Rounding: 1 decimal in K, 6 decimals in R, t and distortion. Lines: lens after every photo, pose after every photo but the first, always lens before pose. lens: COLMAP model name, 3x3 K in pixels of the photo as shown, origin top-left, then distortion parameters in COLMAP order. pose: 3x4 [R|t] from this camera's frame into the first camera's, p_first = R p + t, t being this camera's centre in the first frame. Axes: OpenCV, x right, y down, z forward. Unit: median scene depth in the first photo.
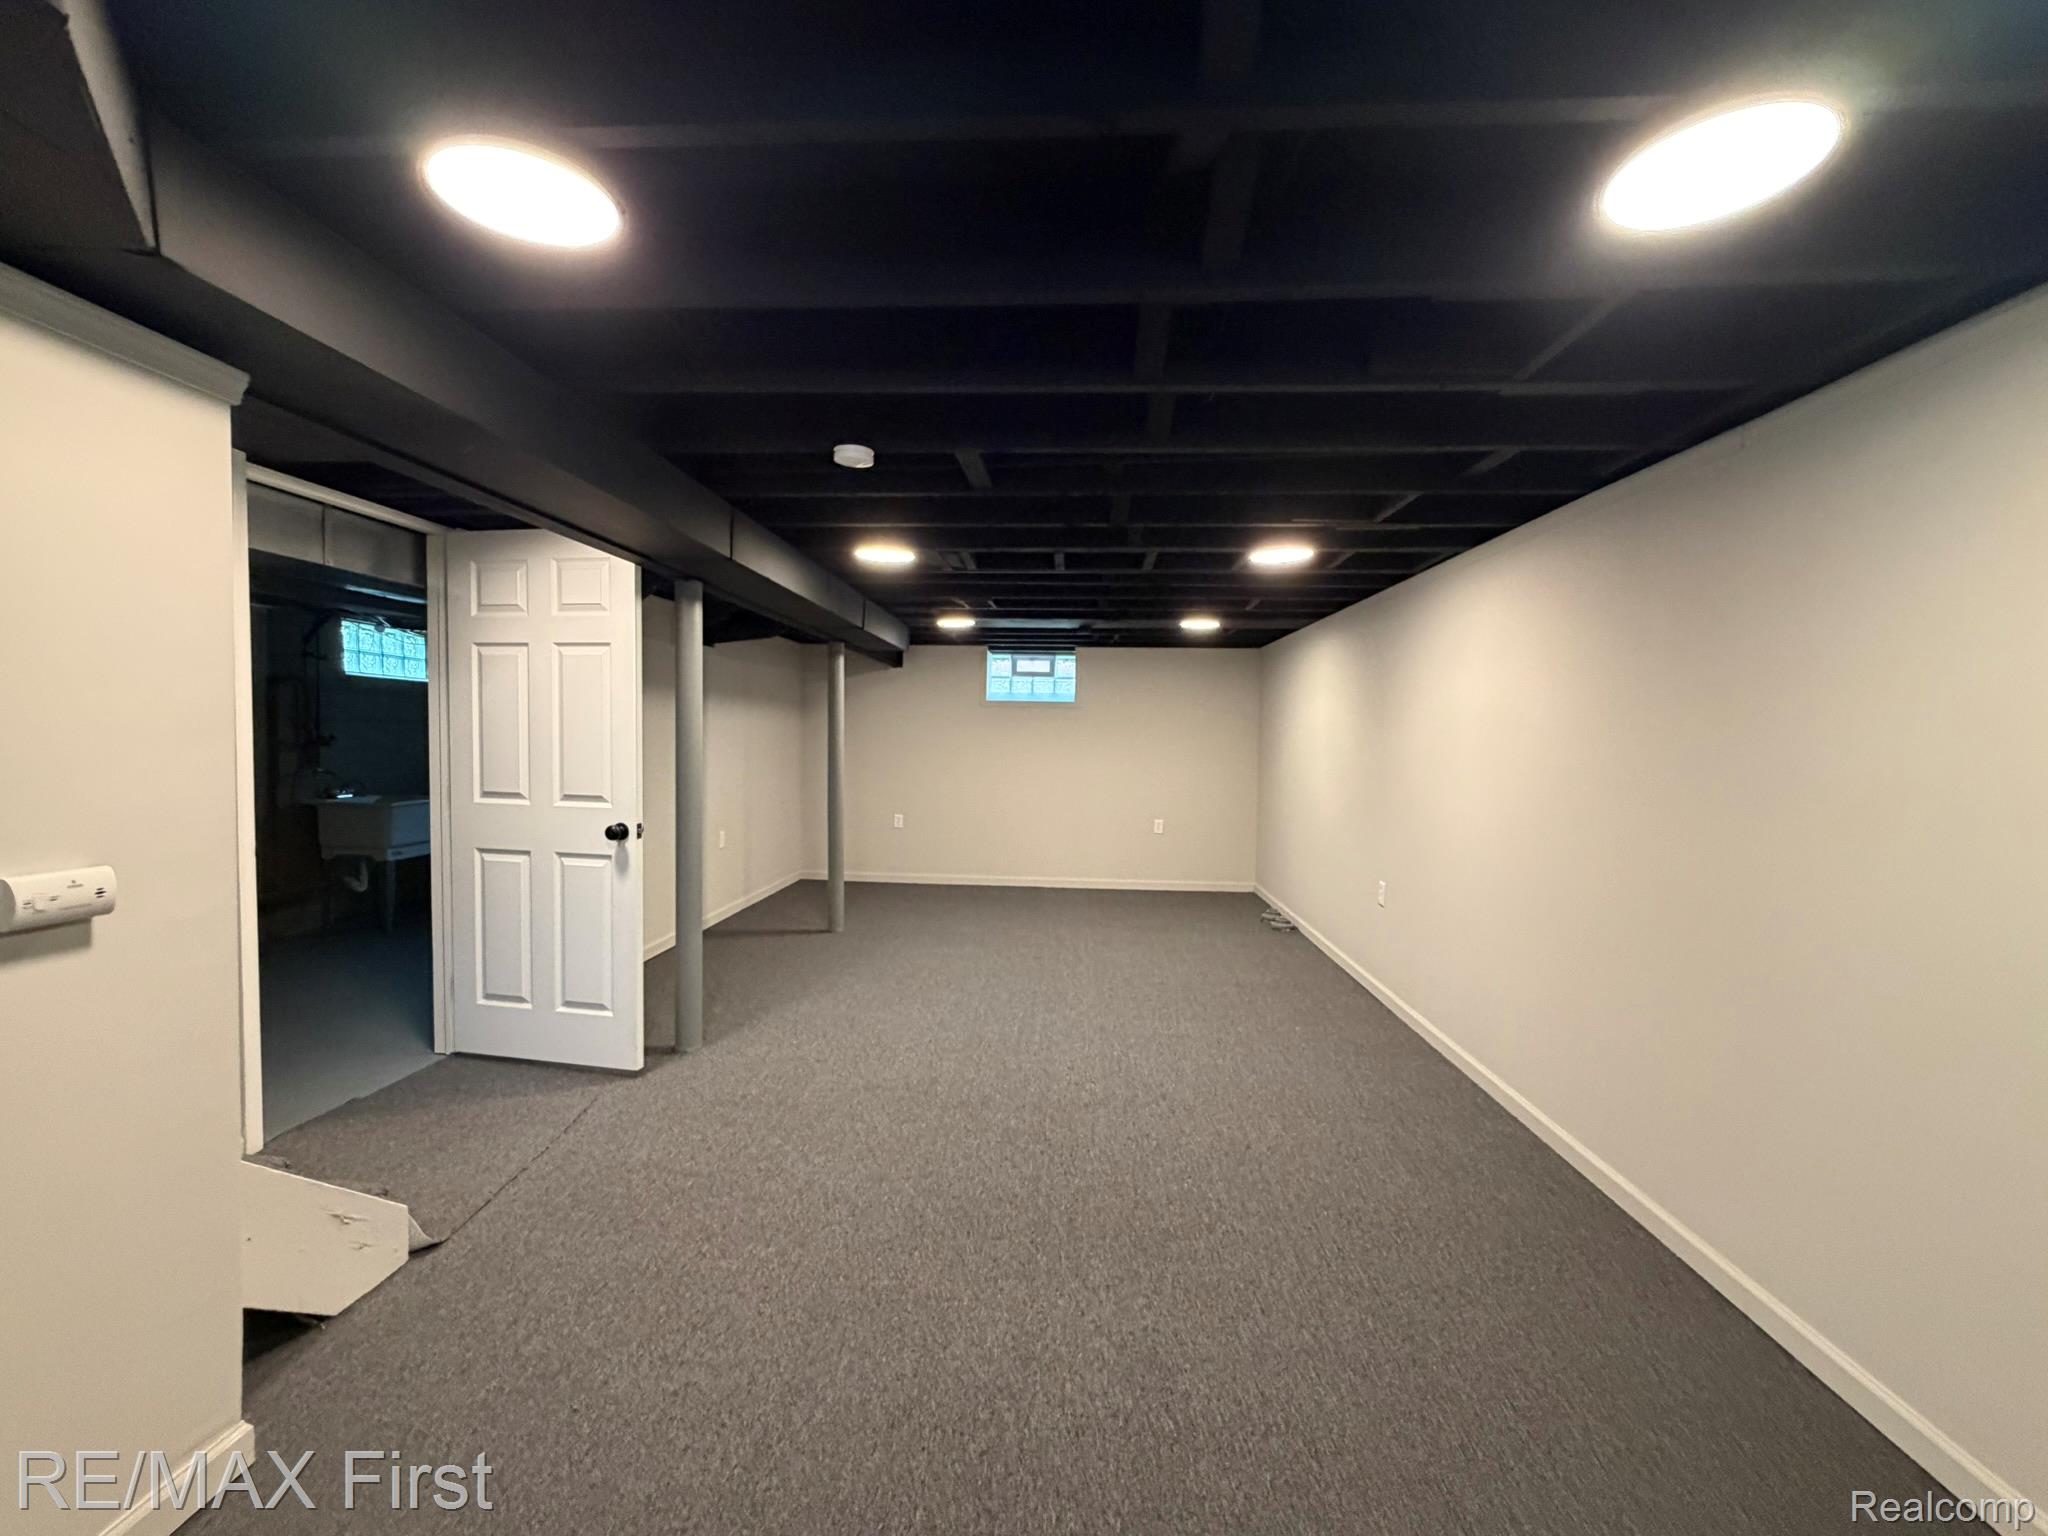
lens RADIAL K [[813.0, 0, 1024.0], [0, 813.0, 768.0], [0, 0, 1]] dist [-0.001880, 0.000489]
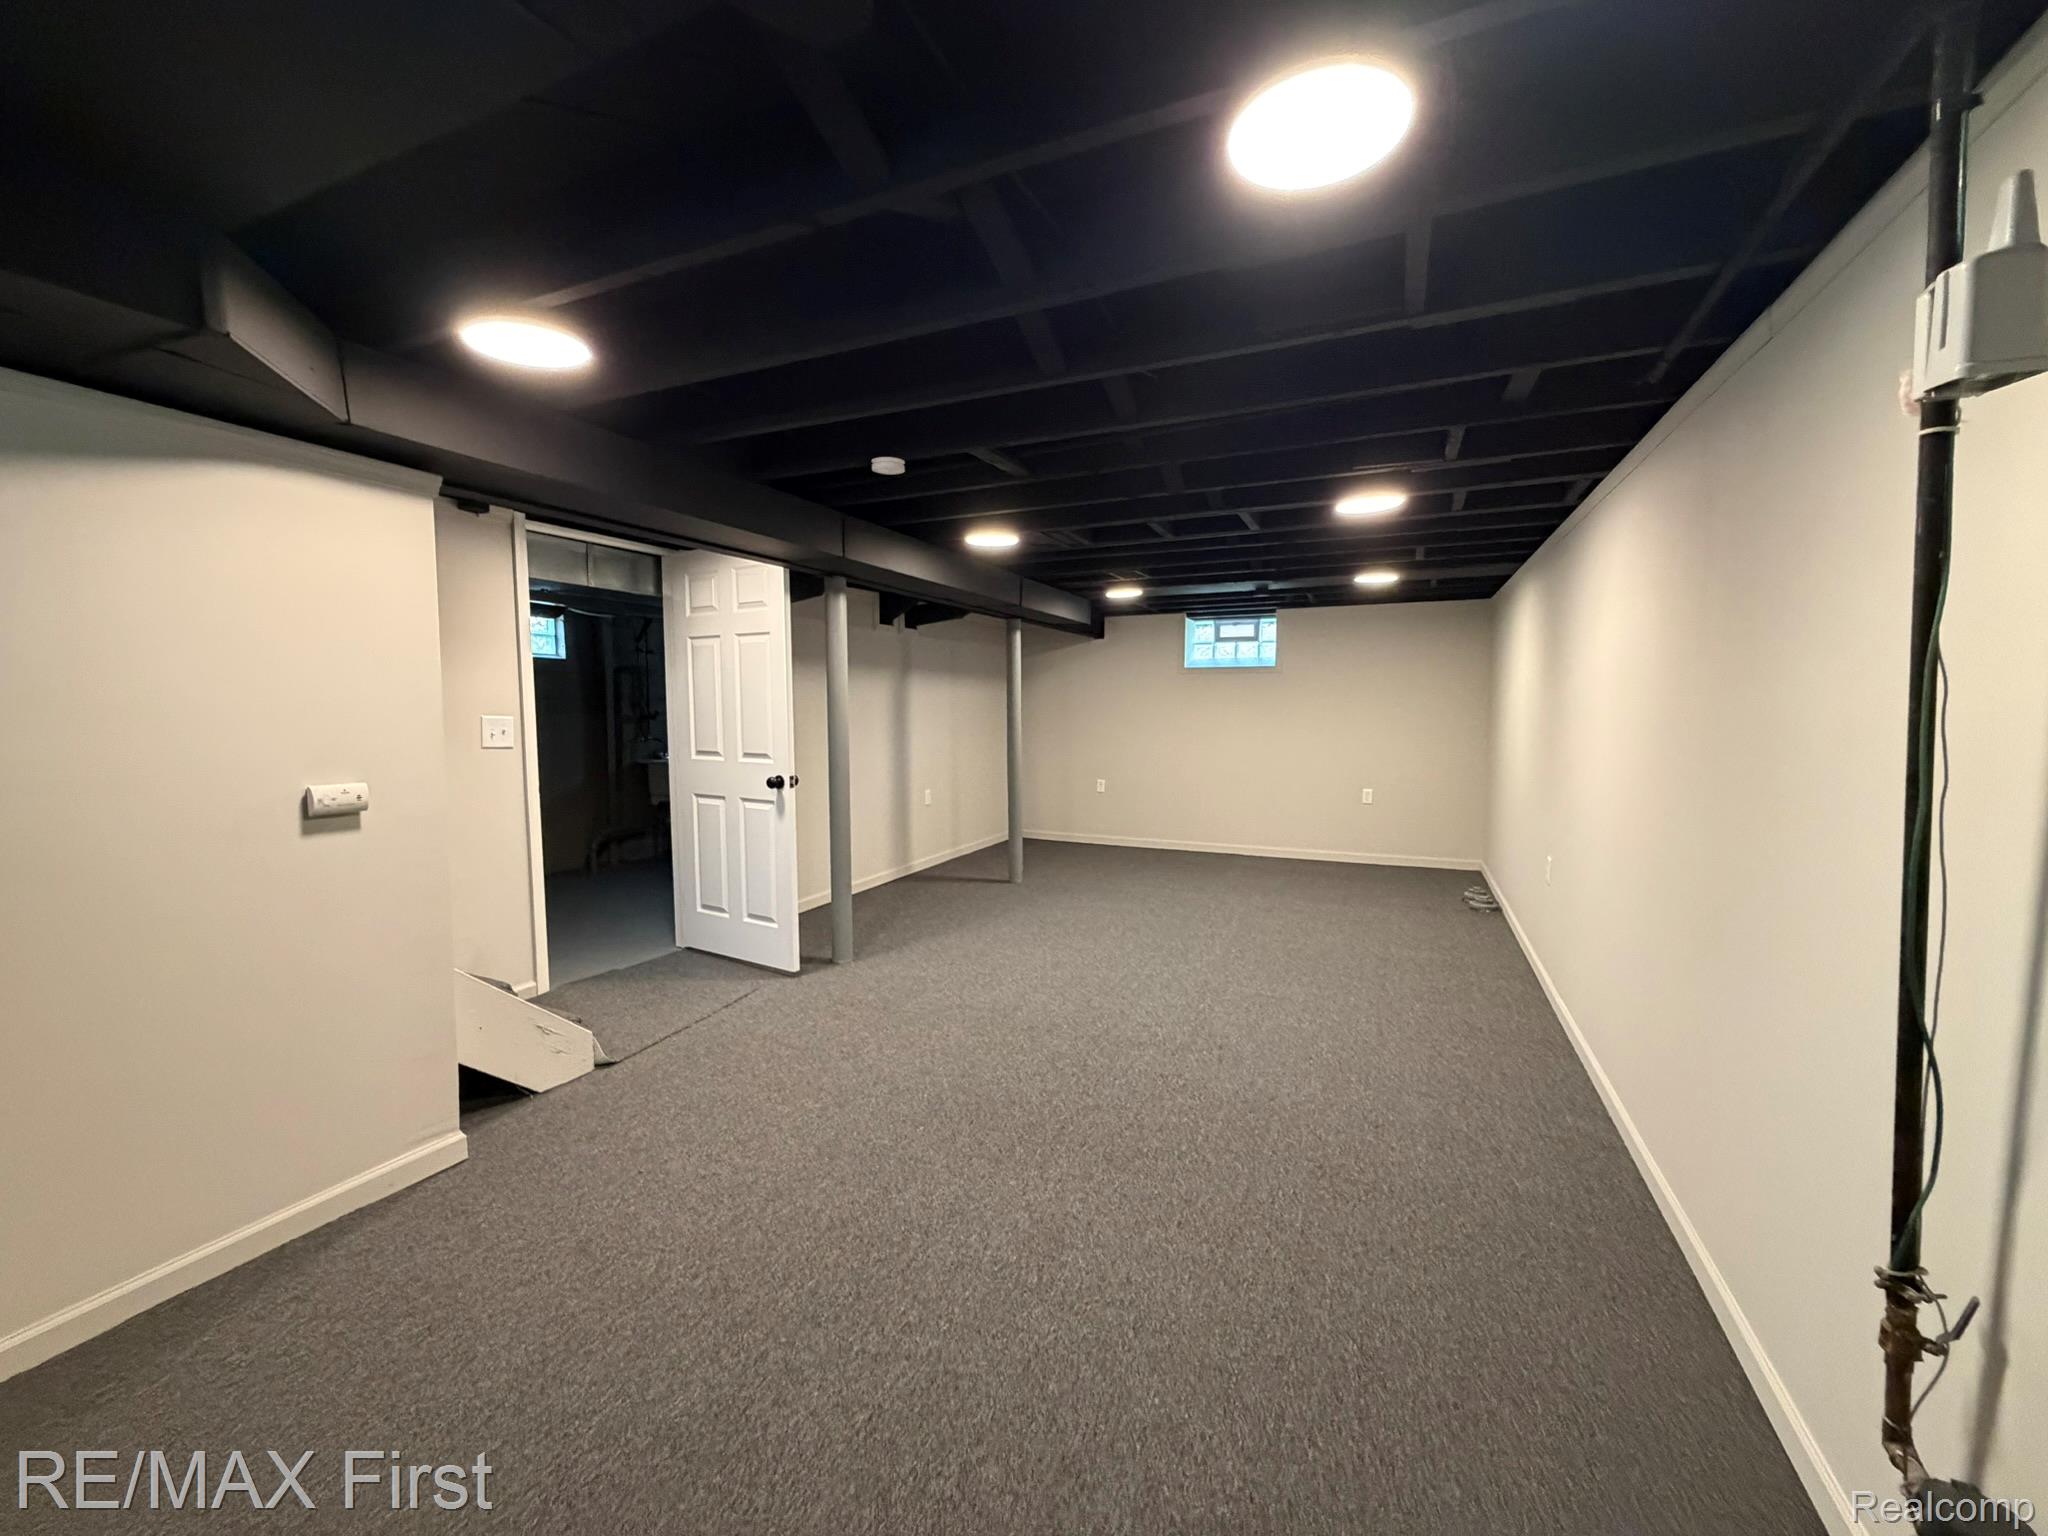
lens RADIAL K [[813.0, 0, 1024.0], [0, 813.0, 768.0], [0, 0, 1]] dist [-0.001880, 0.000489]
pose [[0.936329, 0.009697, -0.350991, 0.291878], [0.002873, 0.999374, 0.035274, 0.012452], [0.351113, -0.034036, 0.935714, -0.042990]]
